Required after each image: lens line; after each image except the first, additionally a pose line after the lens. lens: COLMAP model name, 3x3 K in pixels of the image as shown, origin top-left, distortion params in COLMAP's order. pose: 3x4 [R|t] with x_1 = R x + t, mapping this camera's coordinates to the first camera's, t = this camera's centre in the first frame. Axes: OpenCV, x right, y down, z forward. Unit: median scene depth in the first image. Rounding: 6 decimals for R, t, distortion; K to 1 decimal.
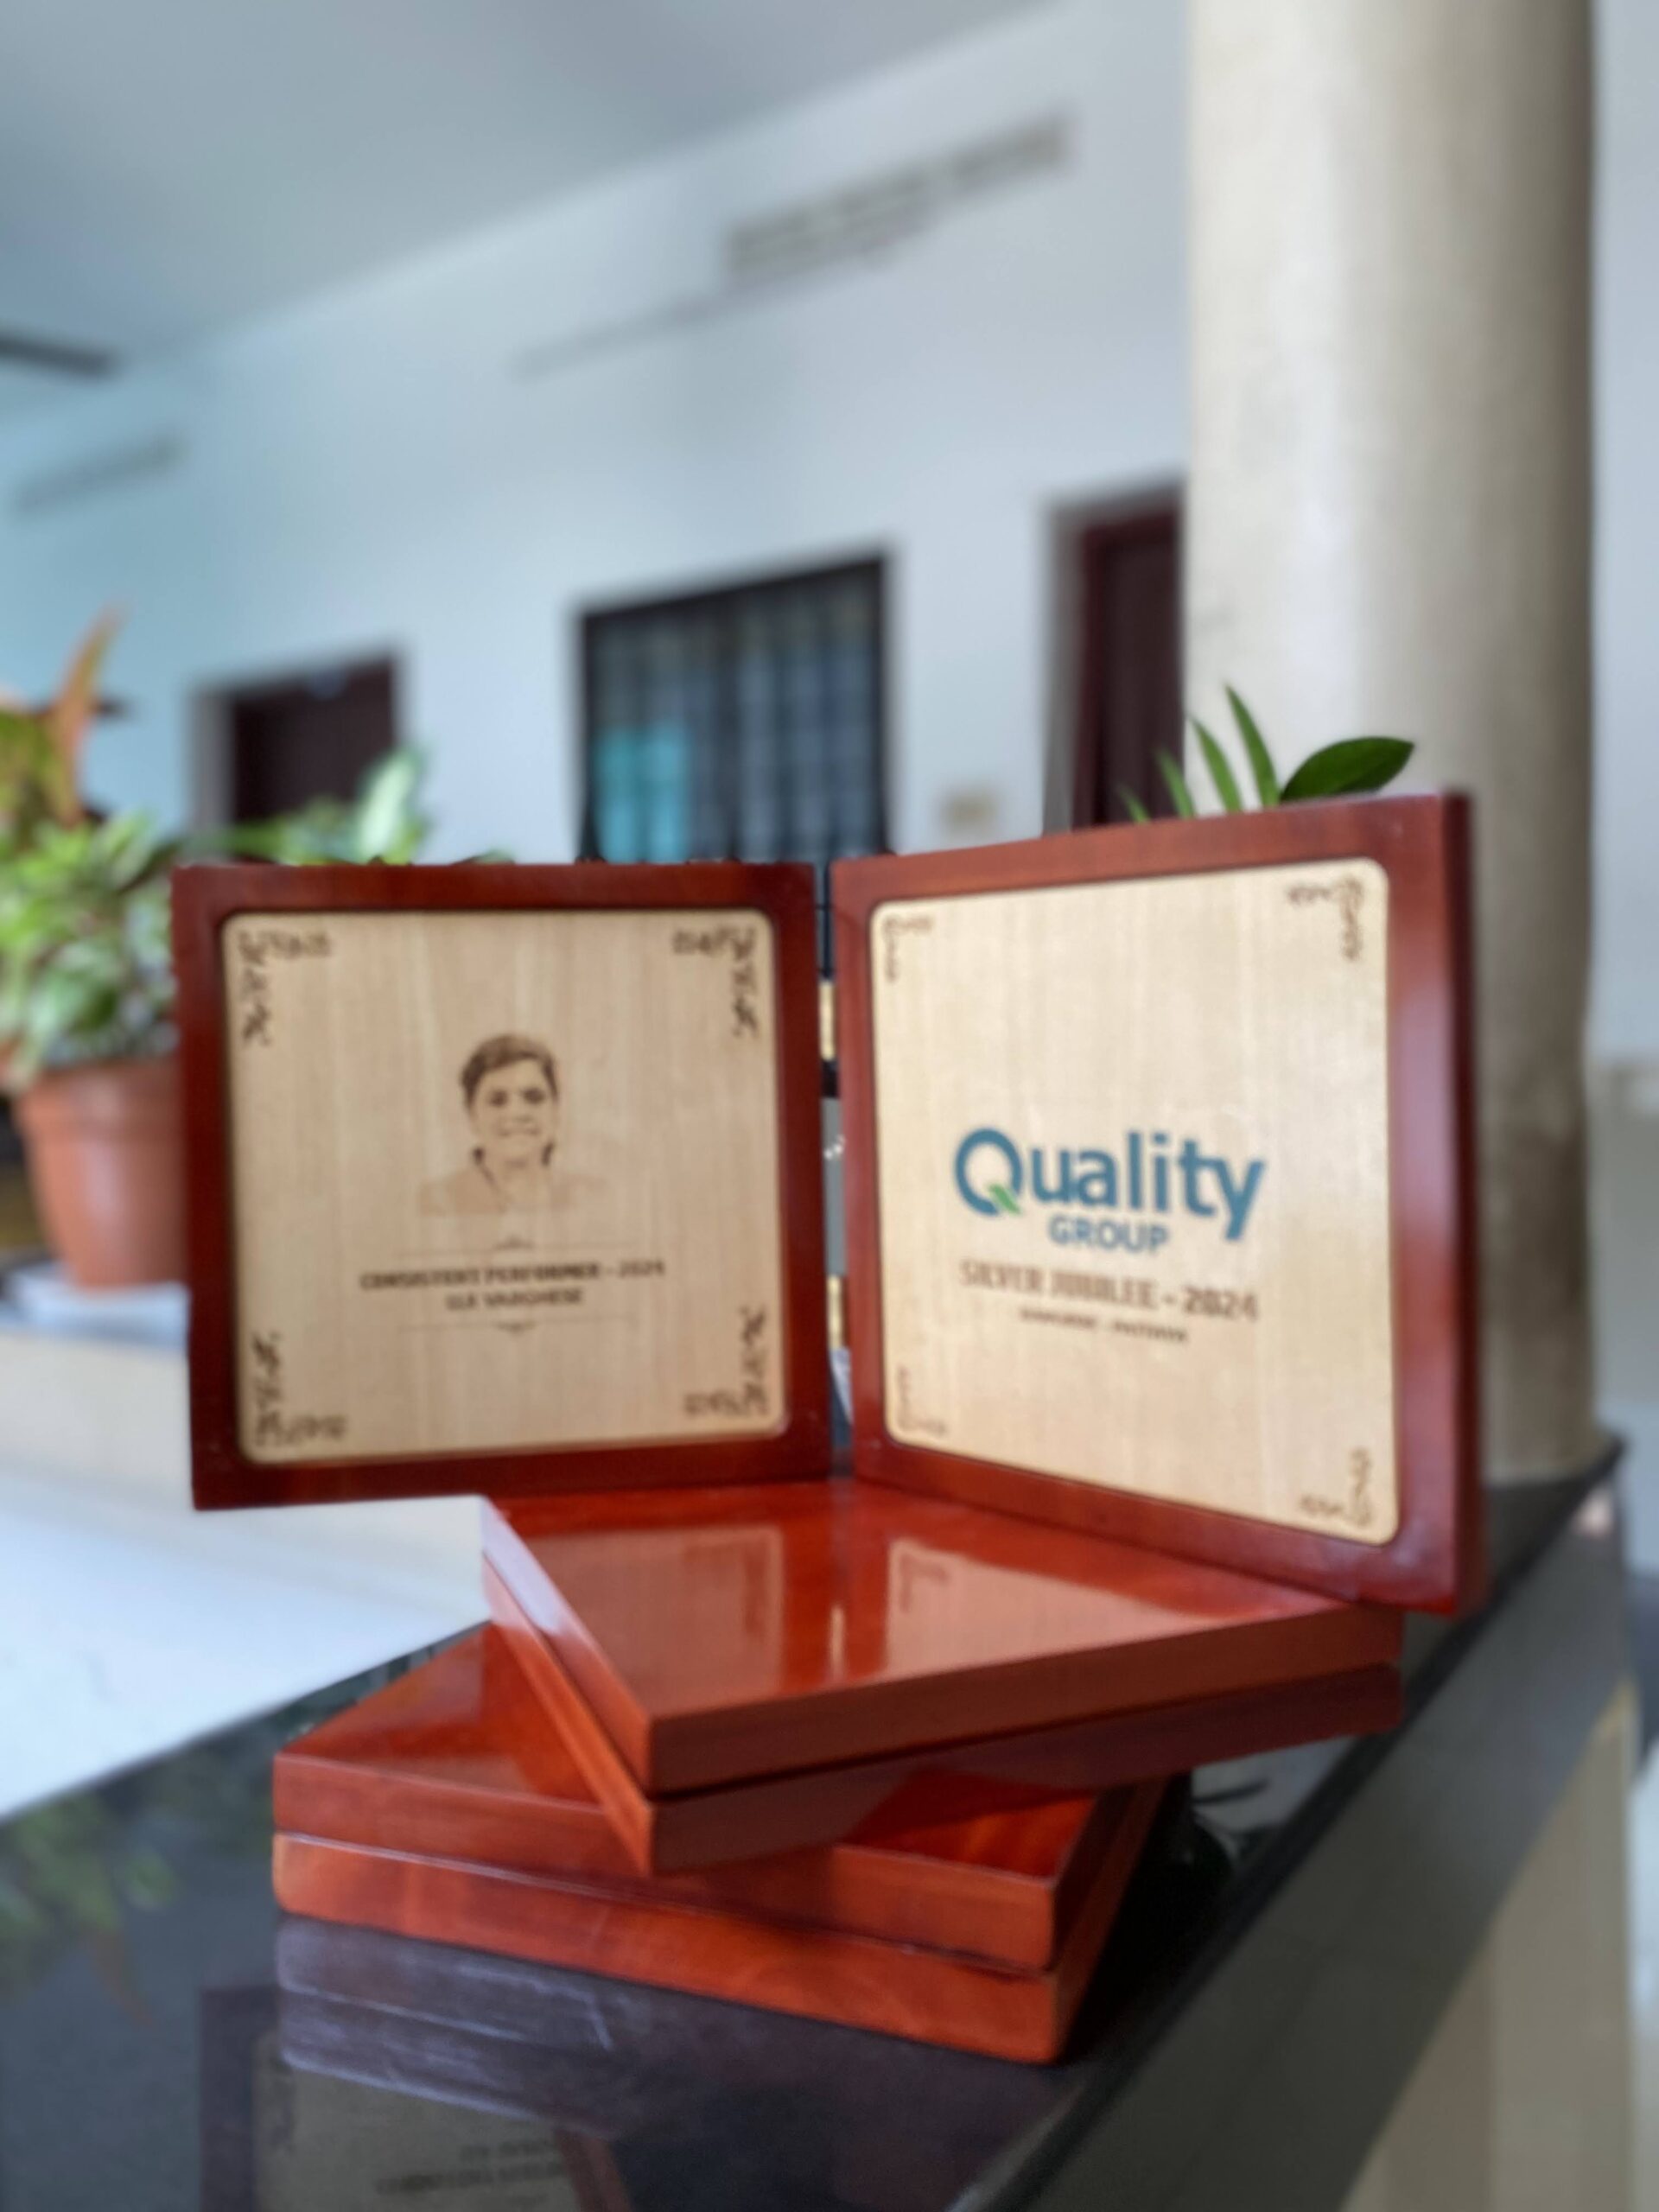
lens RADIAL K [[1626.4, 0, 829.5], [0, 1626.4, 1106.0], [0, 0, 1]] dist [0.111858, -0.199042]
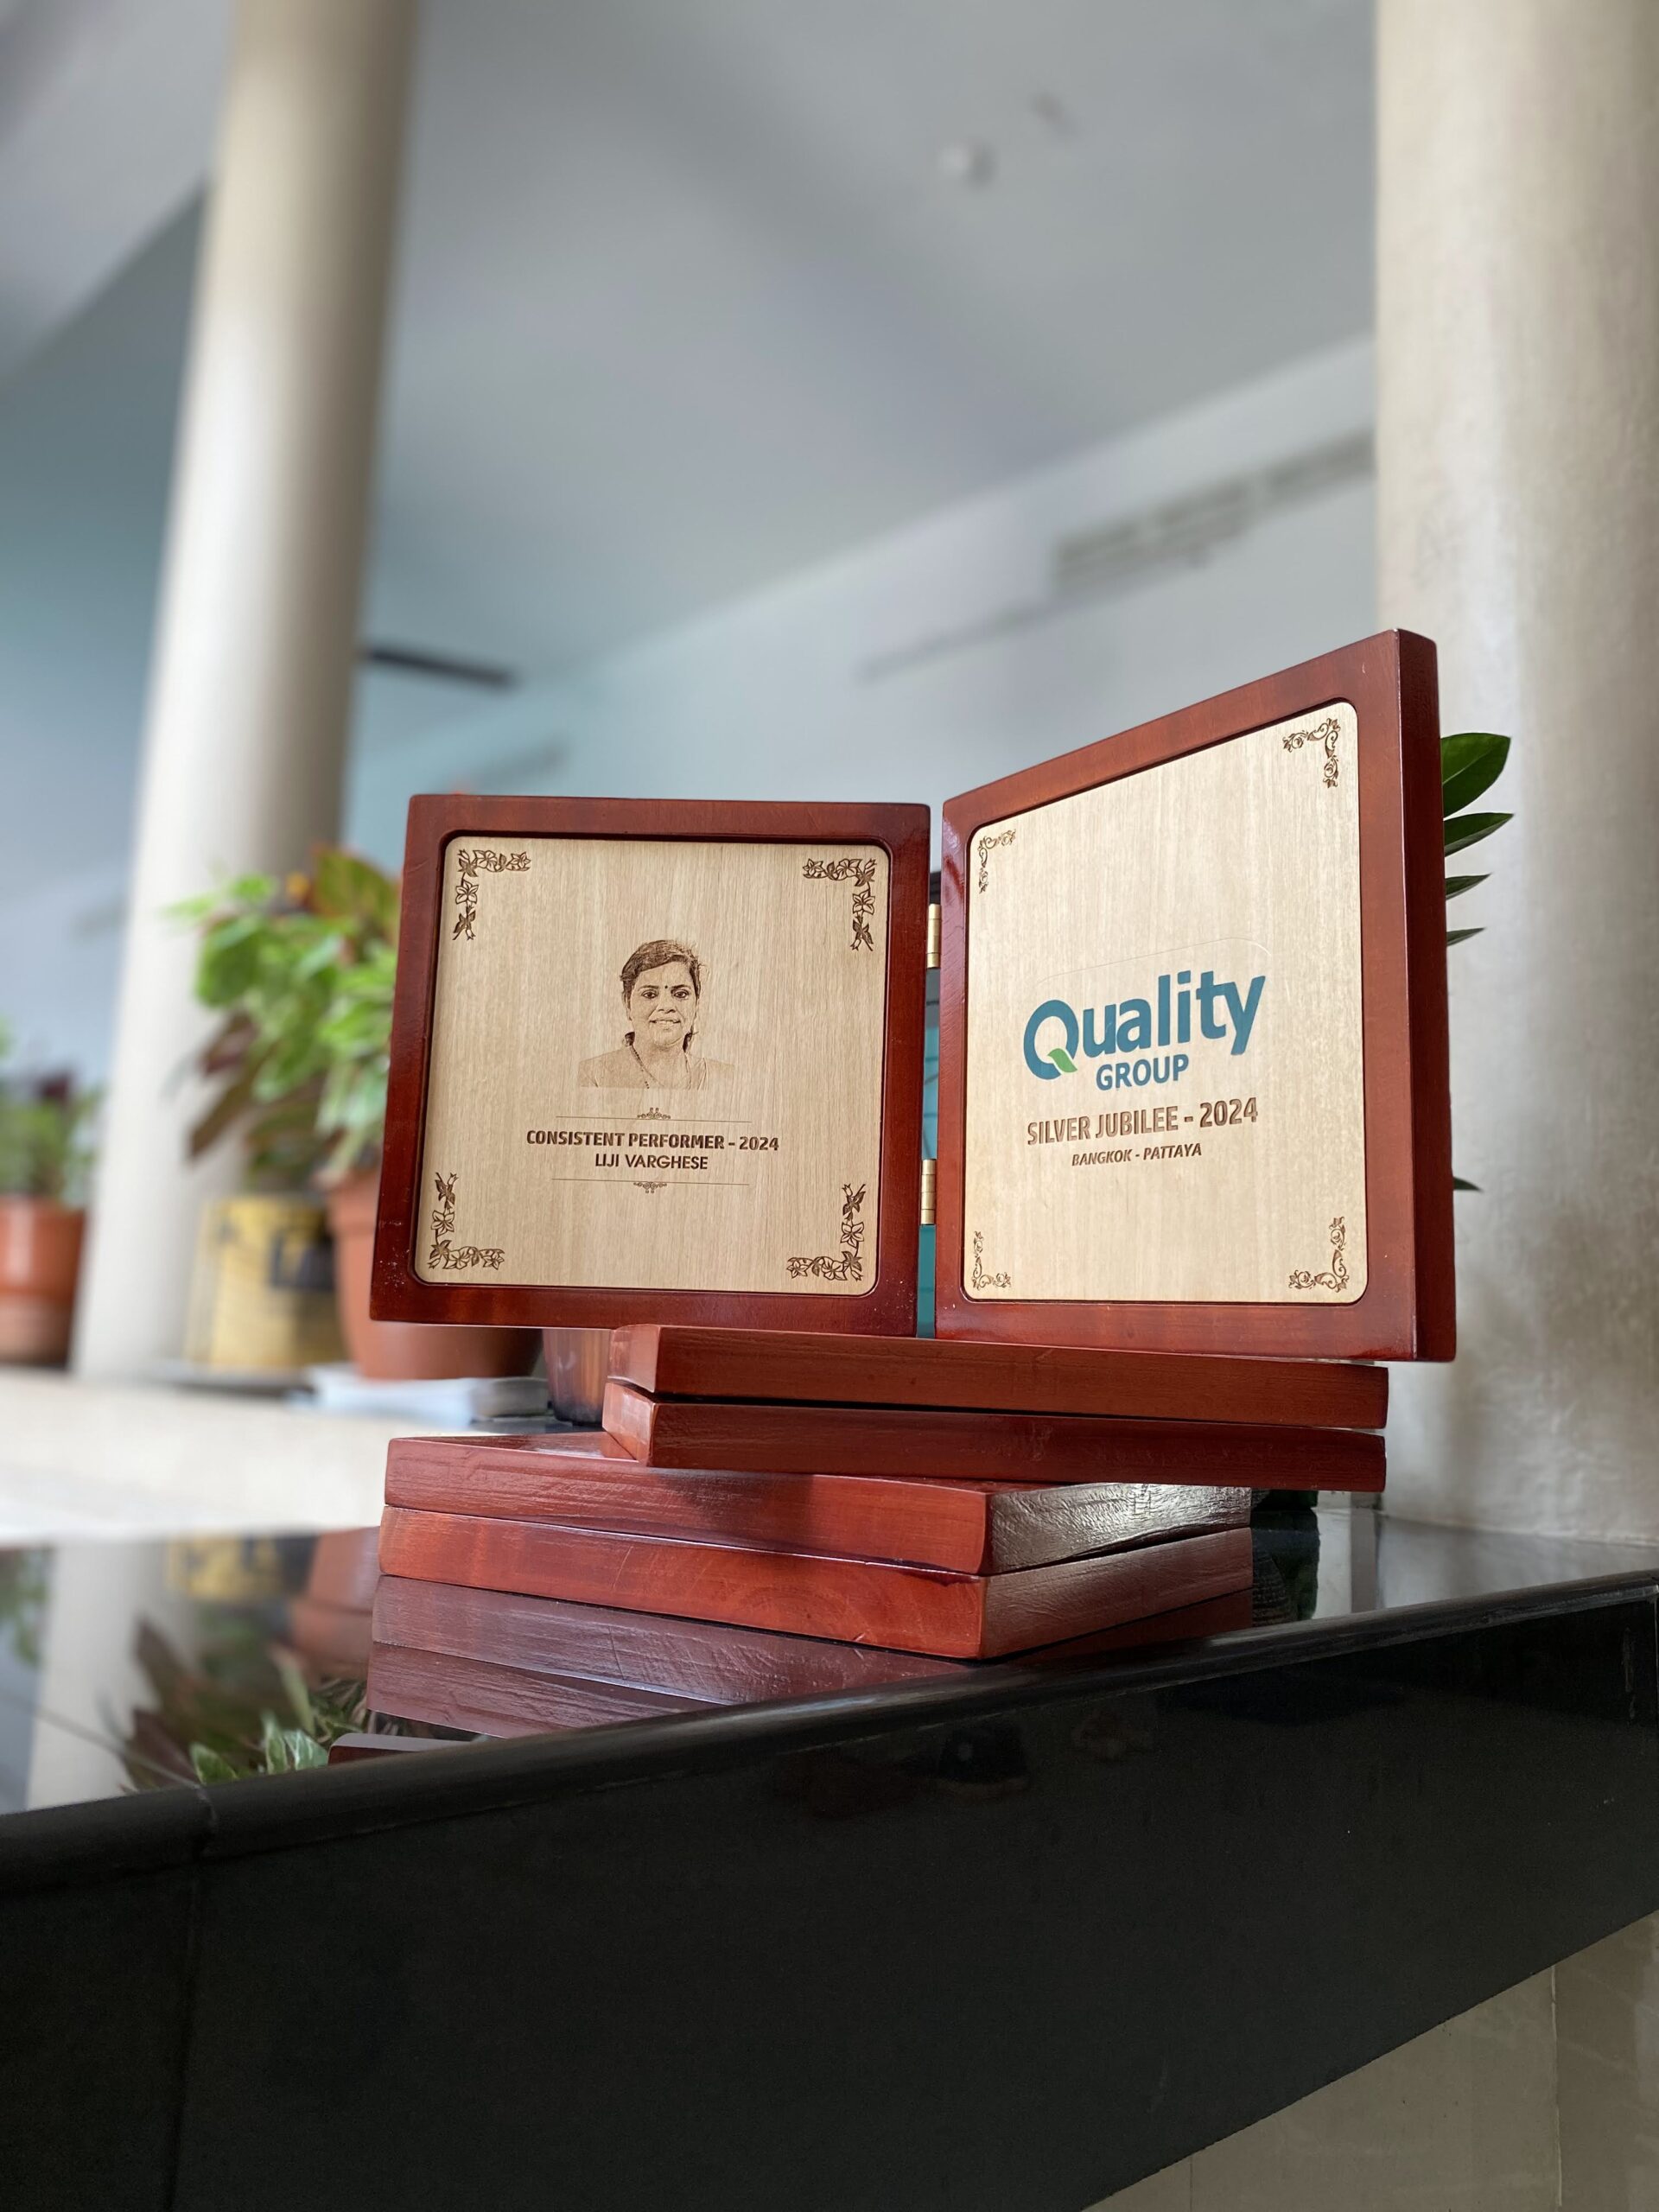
lens RADIAL K [[1626.4, 0, 829.5], [0, 1626.4, 1106.0], [0, 0, 1]] dist [0.111858, -0.199042]
pose [[0.980055, 0.031270, -0.196249, 0.161906], [-0.065897, 0.982805, -0.172487, 0.276160], [0.187480, 0.181979, 0.965264, -0.104981]]
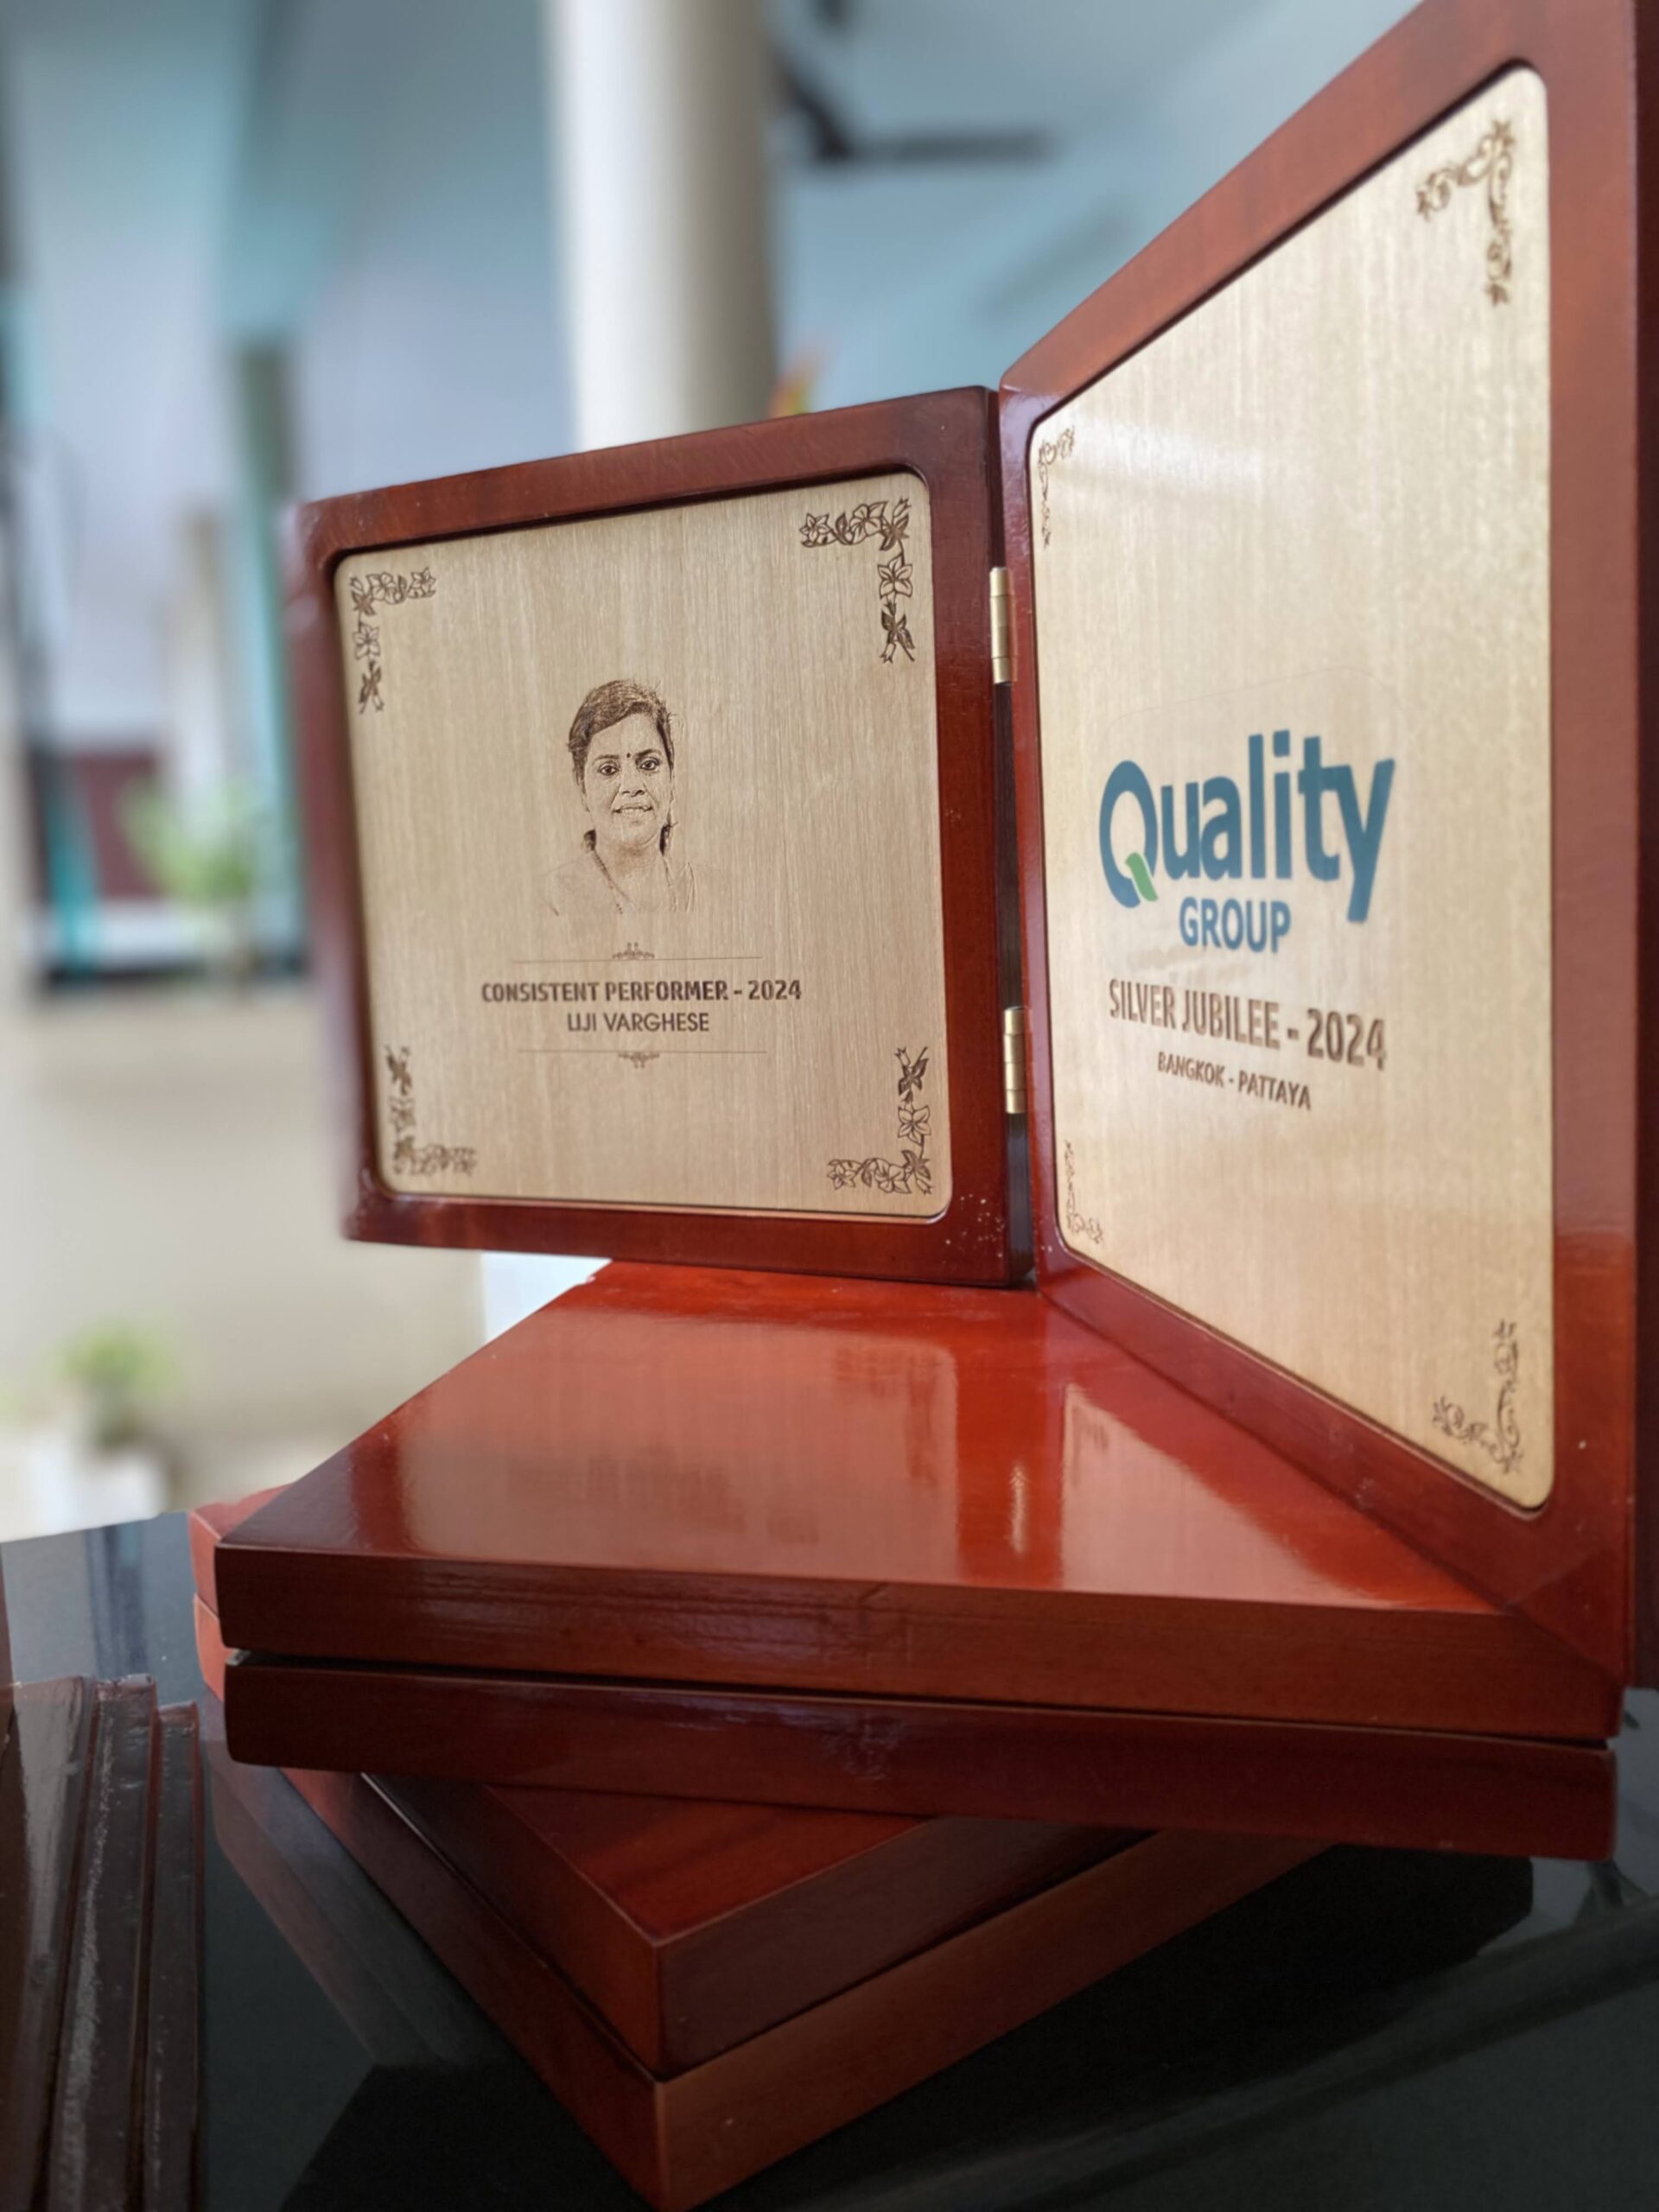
lens RADIAL K [[1679.1, 0, 829.5], [0, 1679.1, 1106.0], [0, 0, 1]] dist [0.106787, -0.220992]
pose [[0.841373, 0.059720, -0.537144, 0.337860], [0.003273, 0.993295, 0.115562, 0.065384], [0.540444, -0.098988, 0.835537, 0.367024]]
